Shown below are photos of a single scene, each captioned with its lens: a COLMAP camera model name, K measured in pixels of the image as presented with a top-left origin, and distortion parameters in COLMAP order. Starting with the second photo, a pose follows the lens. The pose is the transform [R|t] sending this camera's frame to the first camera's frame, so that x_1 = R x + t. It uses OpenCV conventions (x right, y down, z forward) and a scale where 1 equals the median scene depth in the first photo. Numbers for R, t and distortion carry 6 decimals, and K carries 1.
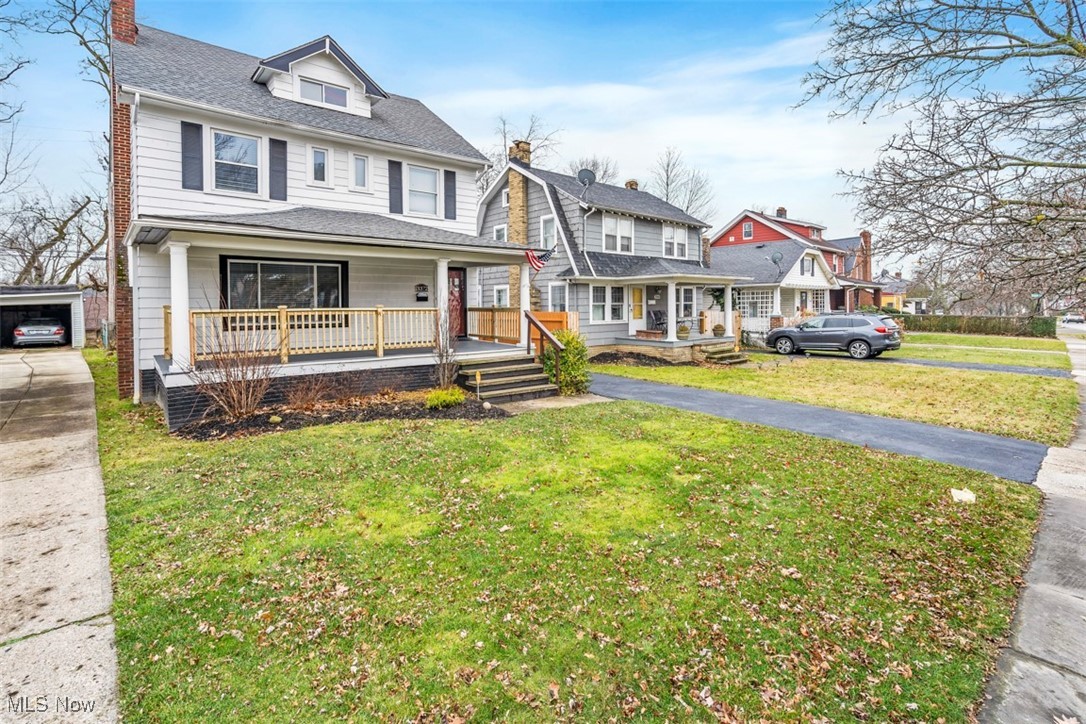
lens RADIAL K [[493.6, 0, 576.1], [0, 493.6, 310.9], [0, 0, 1]] dist [-0.002277, 0.000524]
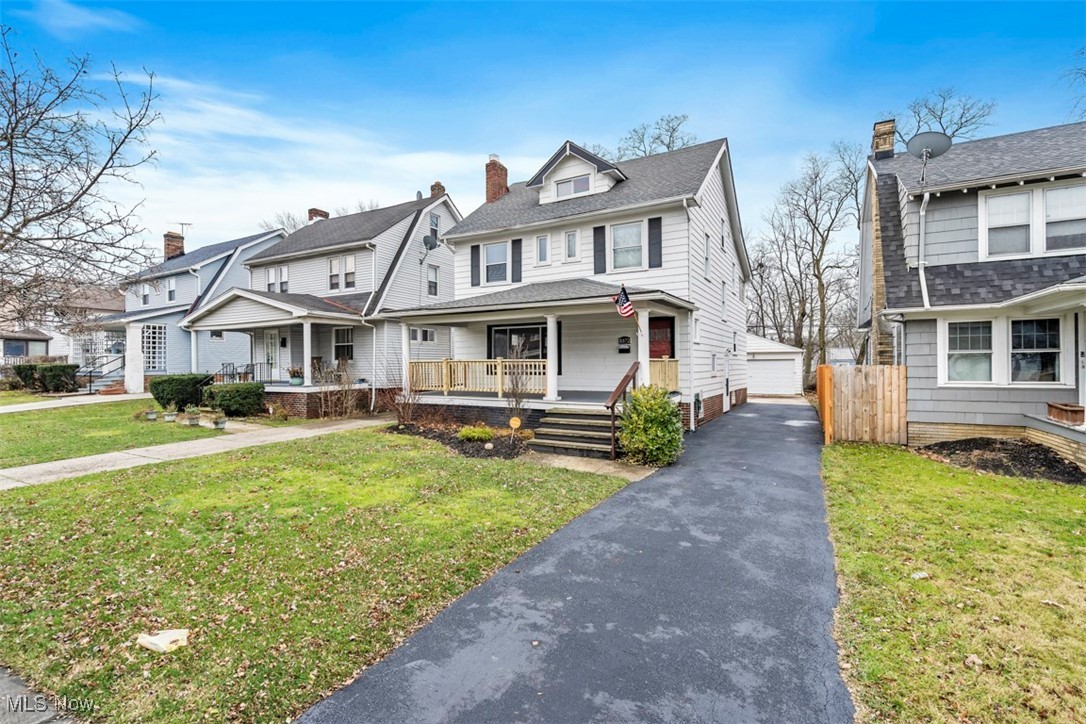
lens RADIAL K [[493.6, 0, 542.6], [0, 493.6, 361.8], [0, 0, 1]] dist [-0.002277, 0.000524]
pose [[0.342429, 0.005339, -0.939529, 0.645885], [-0.004506, 0.999982, 0.004040, -0.004669], [0.939533, 0.002850, 0.342446, 0.514356]]
